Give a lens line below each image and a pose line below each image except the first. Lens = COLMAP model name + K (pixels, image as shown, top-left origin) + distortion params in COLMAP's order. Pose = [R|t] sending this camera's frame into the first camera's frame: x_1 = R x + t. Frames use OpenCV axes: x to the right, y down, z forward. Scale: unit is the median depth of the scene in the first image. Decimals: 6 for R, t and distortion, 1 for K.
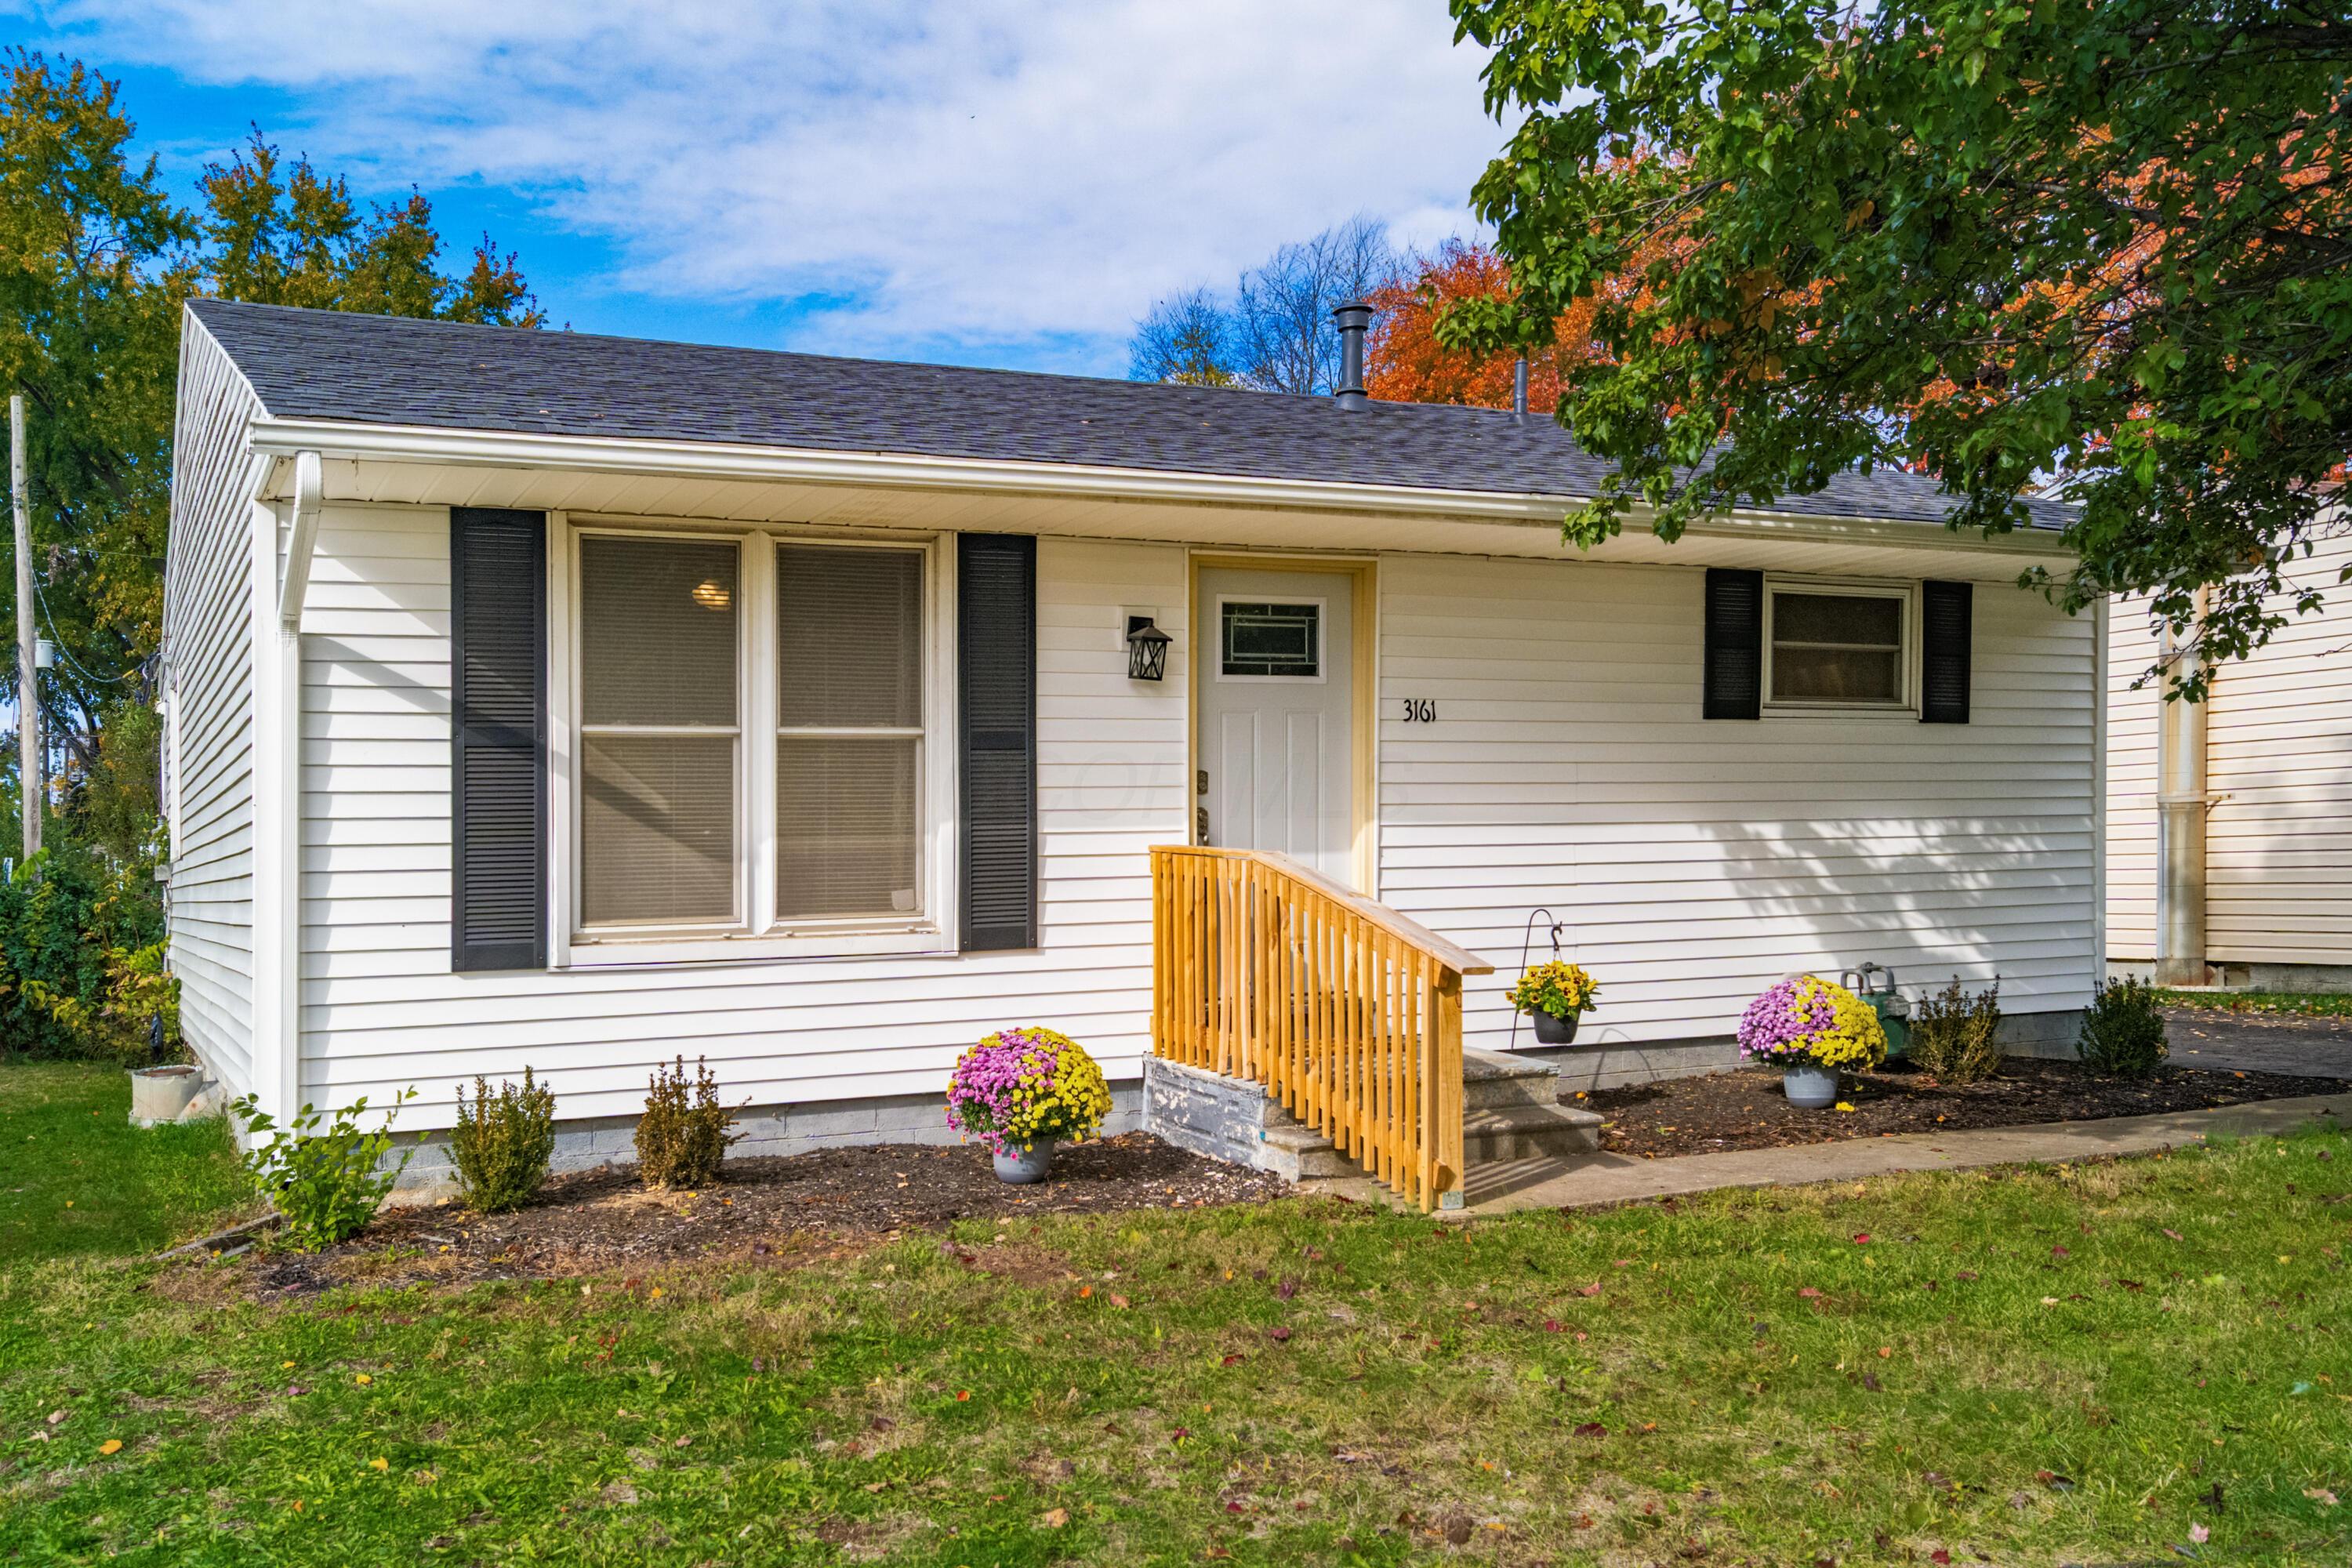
lens RADIAL K [[2058.6, 0, 1179.2], [0, 2058.6, 791.6], [0, 0, 1]] dist [0.021587, 0.015448]
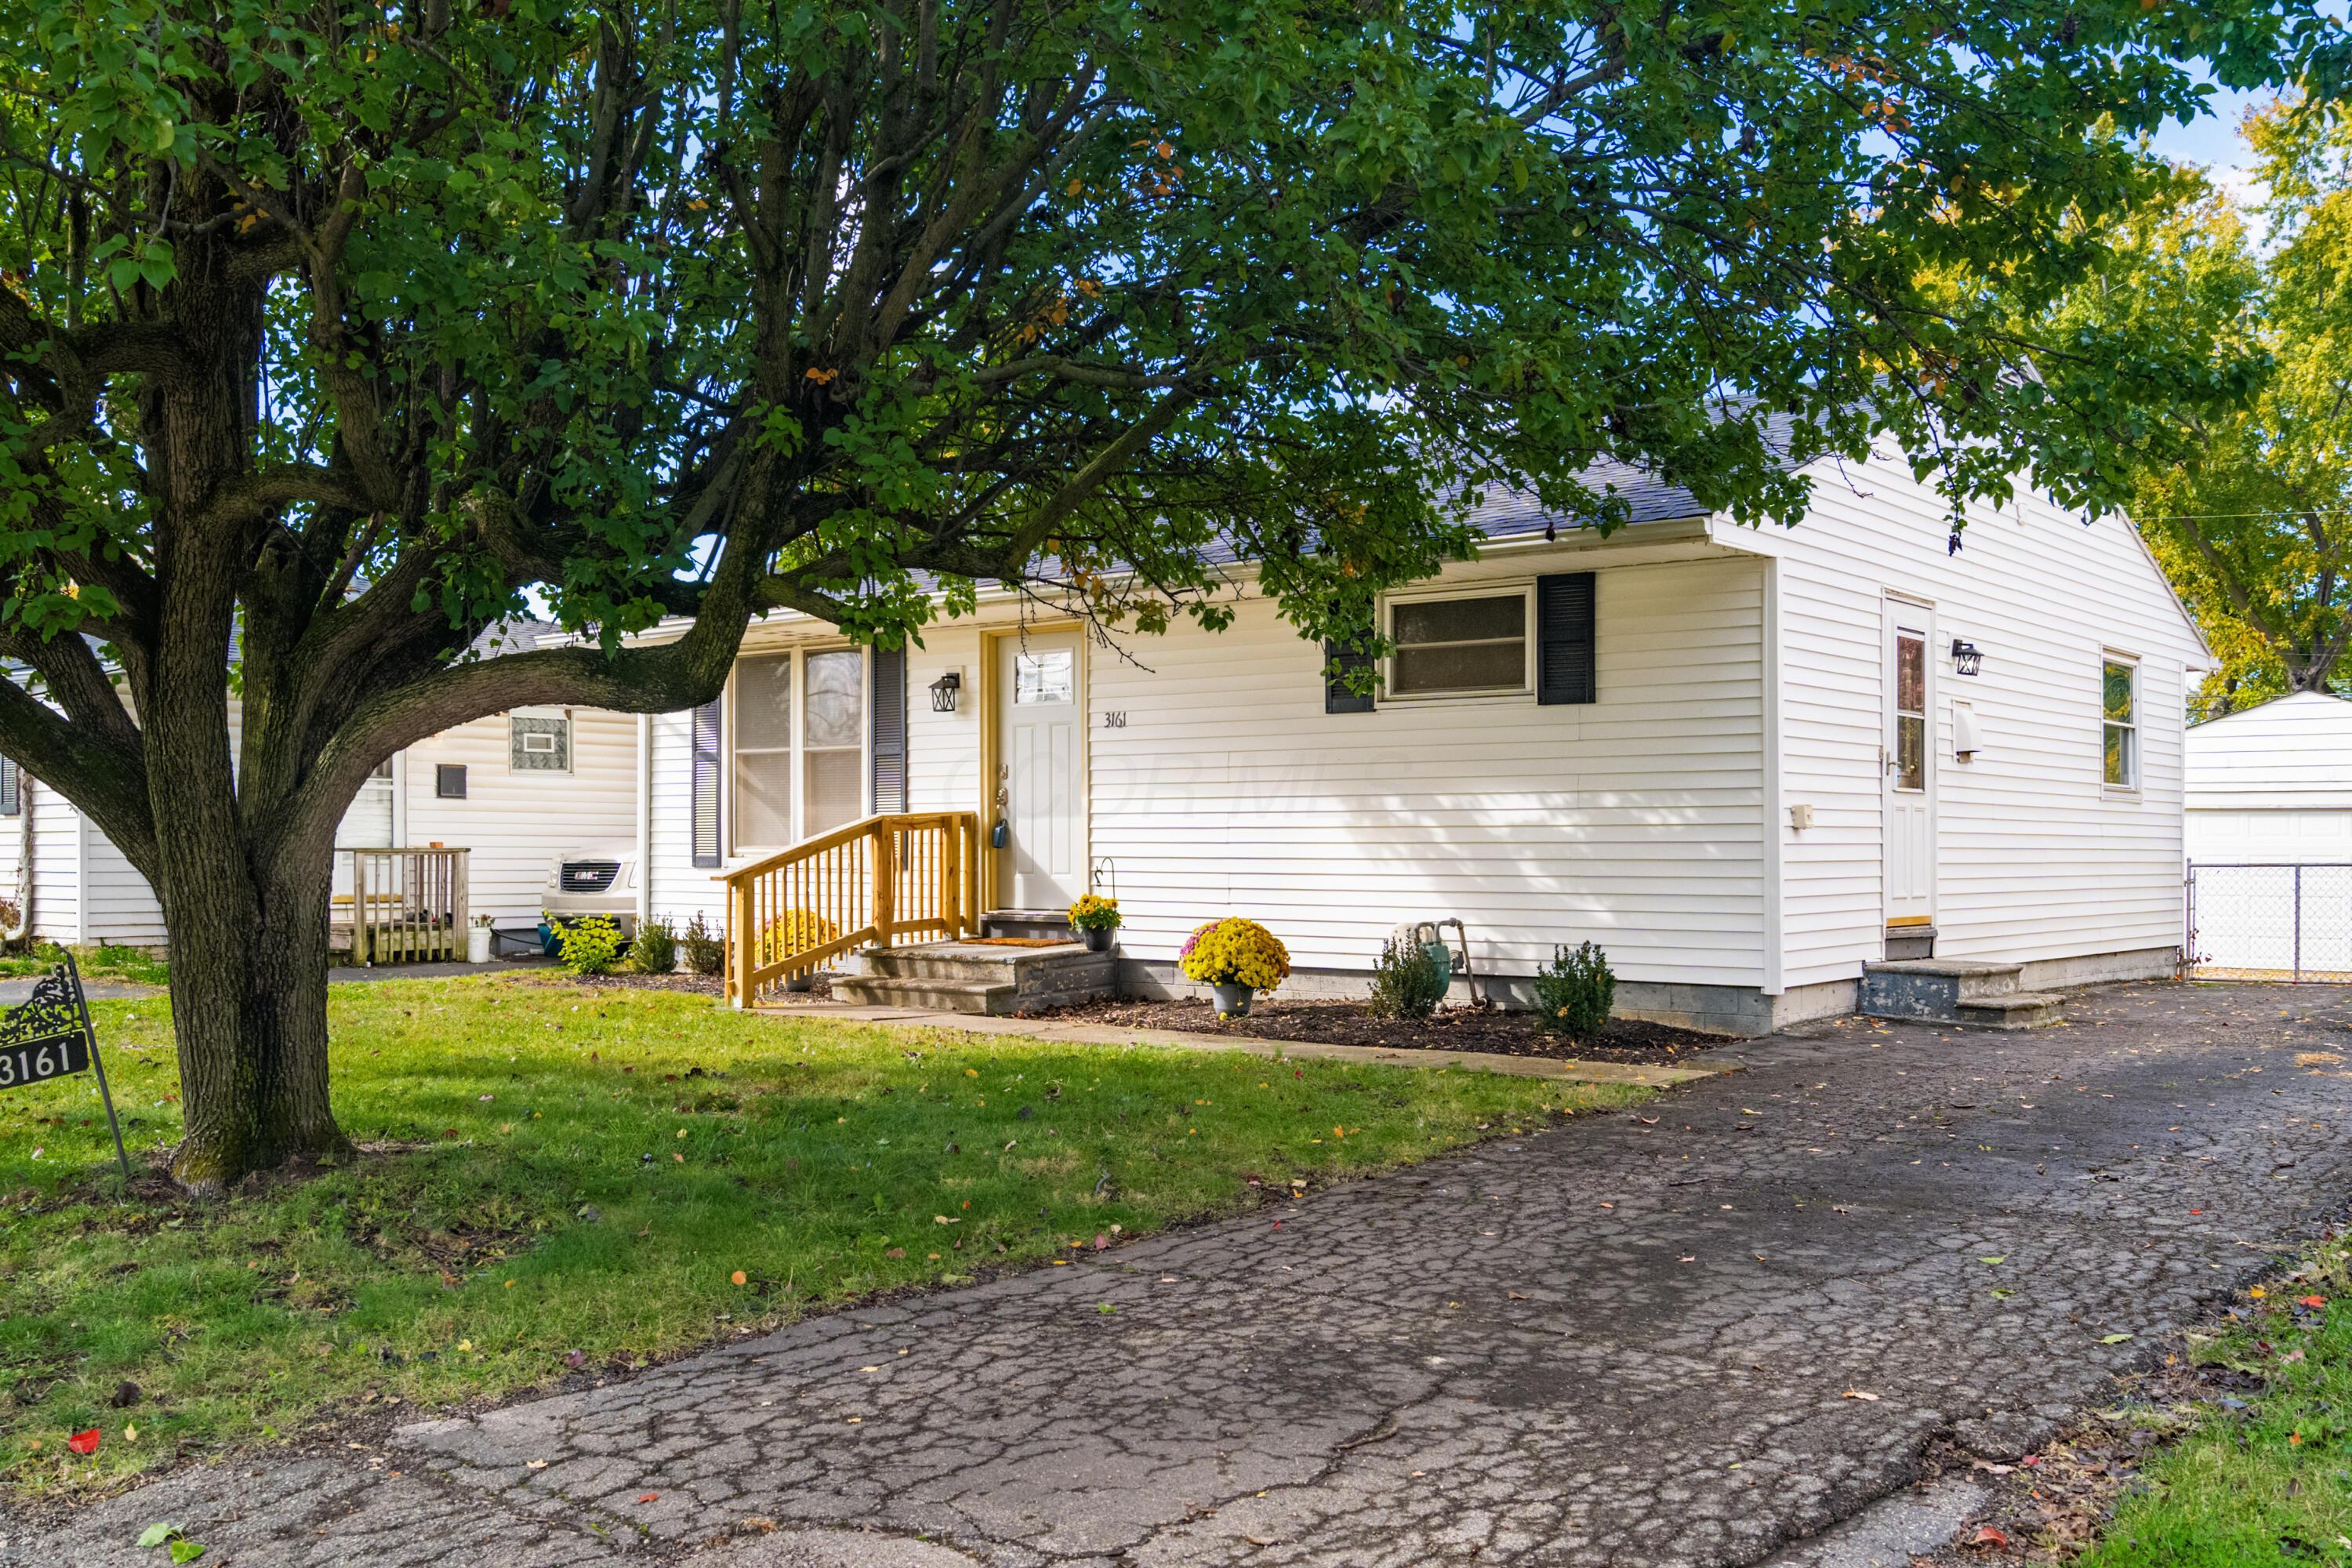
lens RADIAL K [[2157.2, 0, 1170.8], [0, 2157.2, 787.2], [0, 0, 1]] dist [0.068941, 0.001481]
pose [[0.448046, -0.004117, -0.894001, 1.356280], [0.016484, 0.999857, 0.003657, 0.003236], [0.893859, -0.016375, 0.448050, 0.318633]]
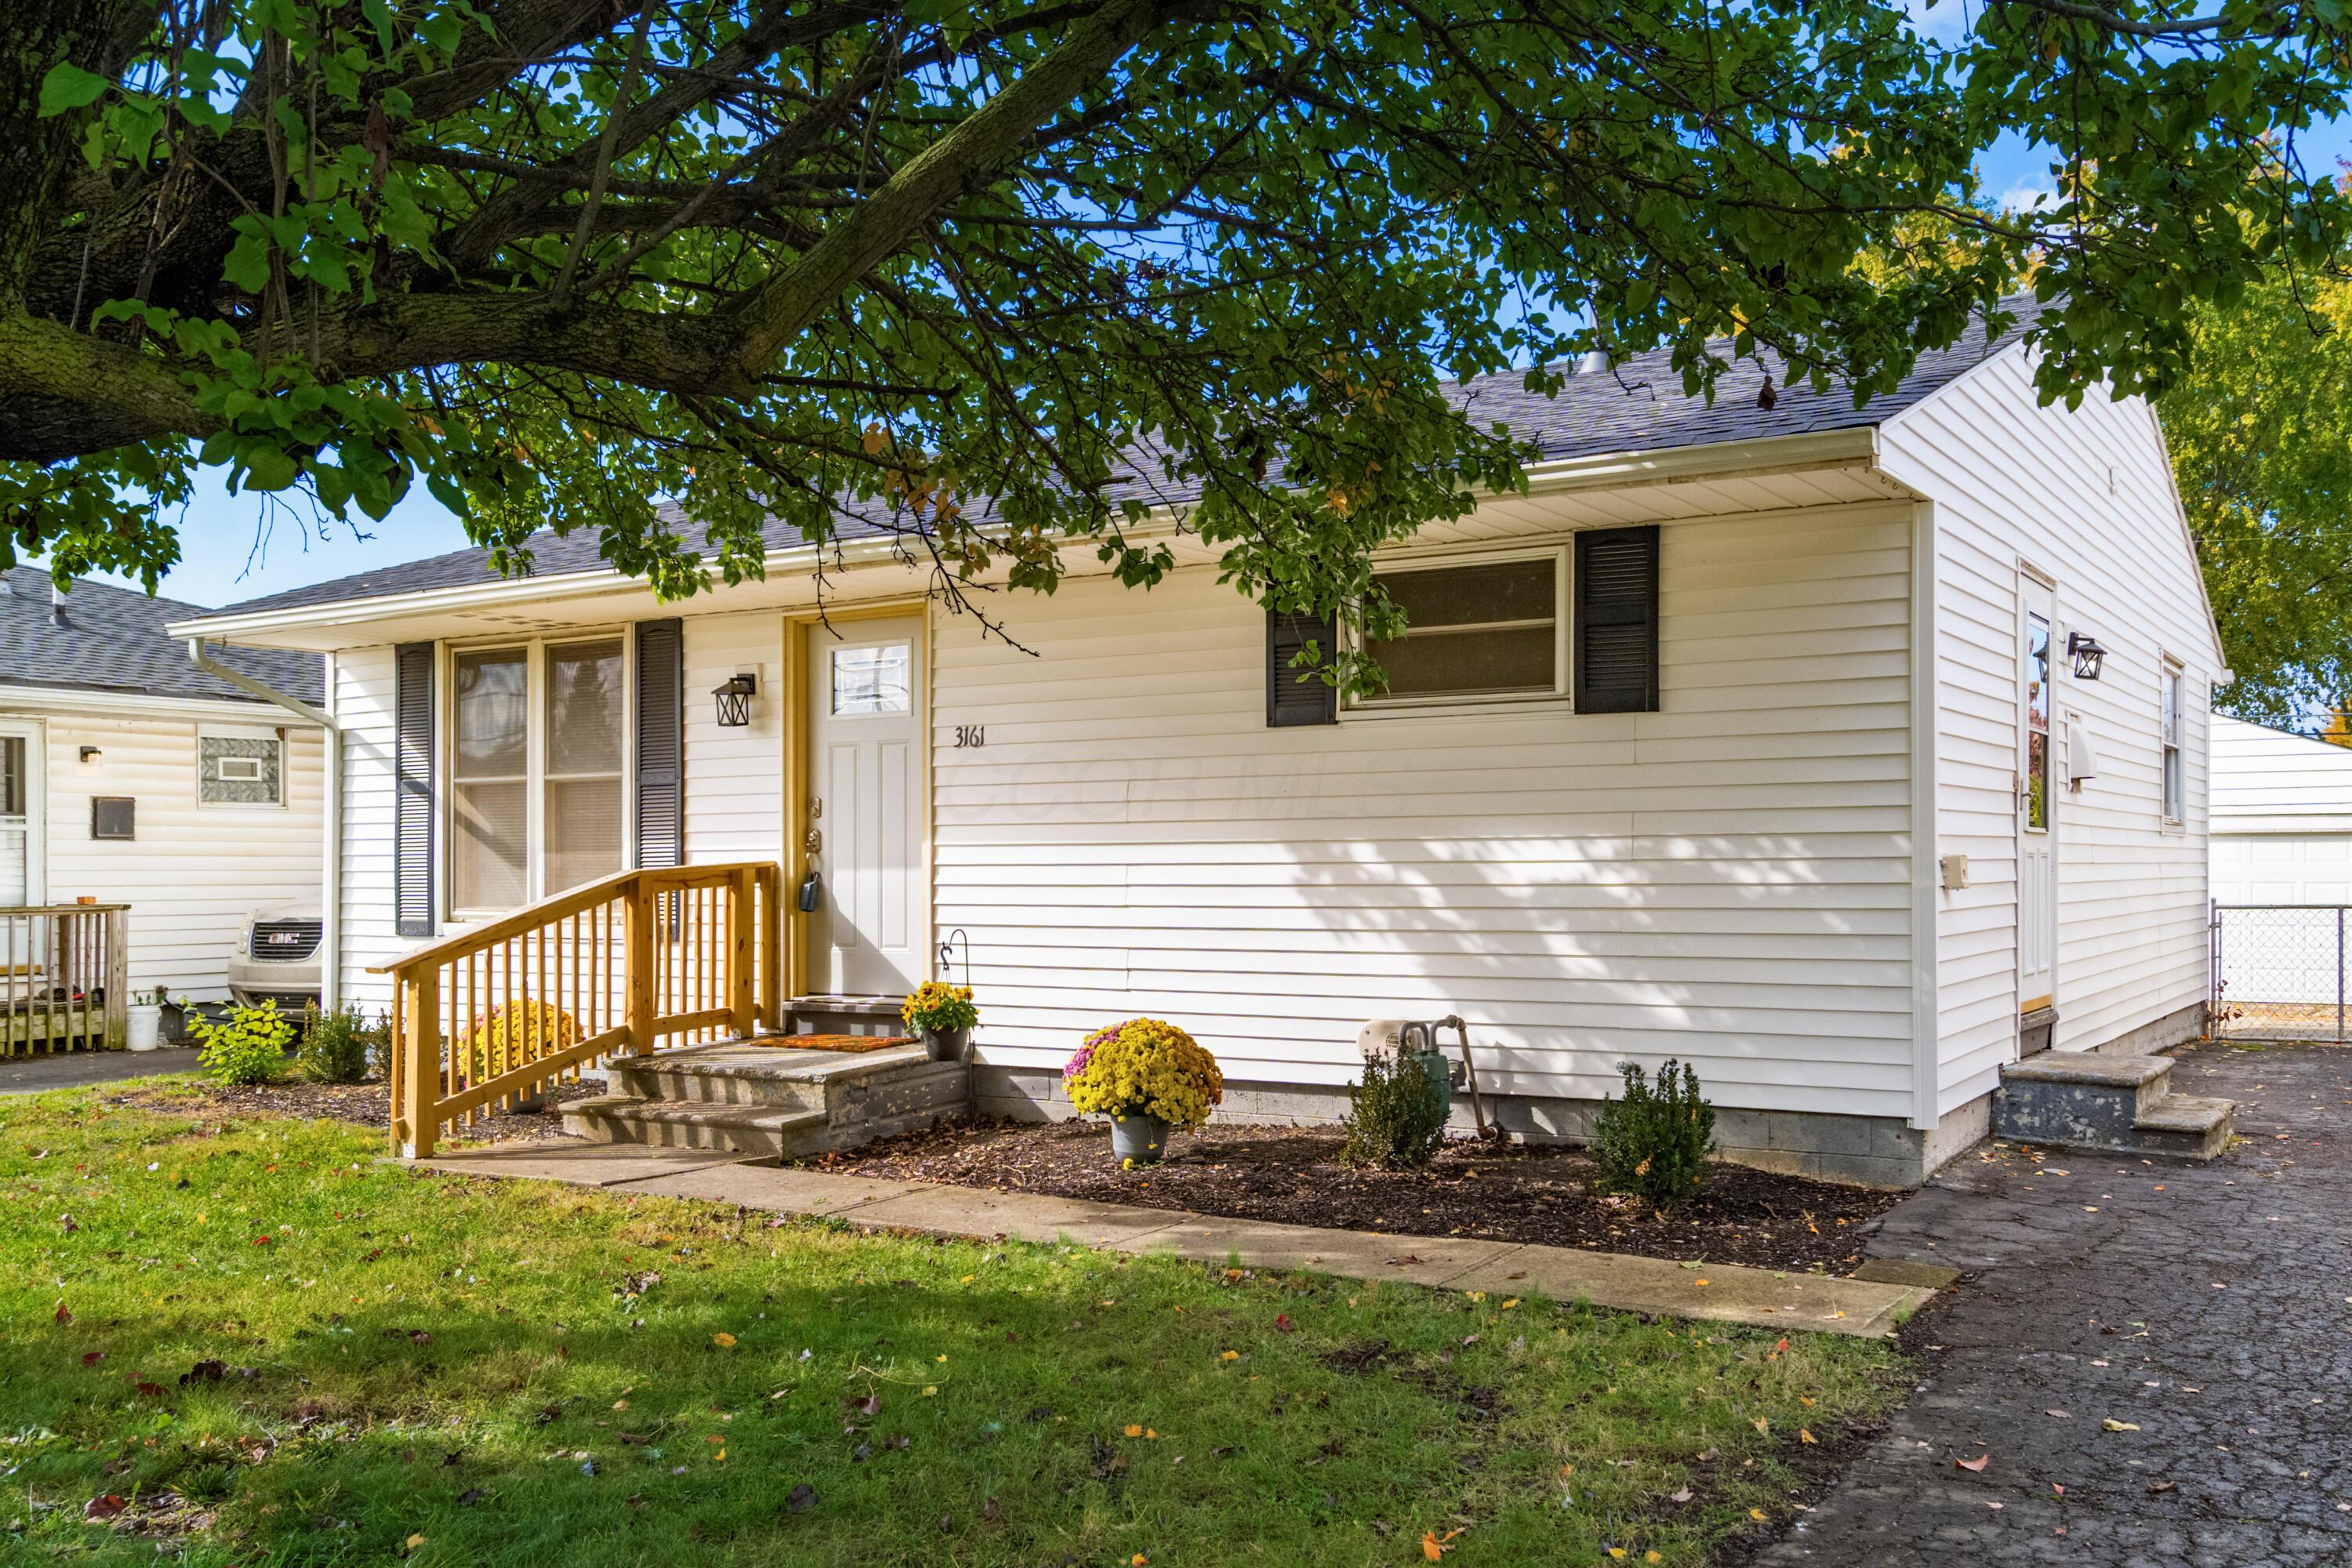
lens RADIAL K [[2058.6, 0, 1259.7], [0, 2058.6, 732.4], [0, 0, 1]] dist [0.021587, 0.015448]
pose [[0.550534, -0.036787, -0.834002, 0.980514], [0.020167, 0.999323, -0.030767, -0.005161], [0.834569, 0.000119, 0.550903, 0.490743]]
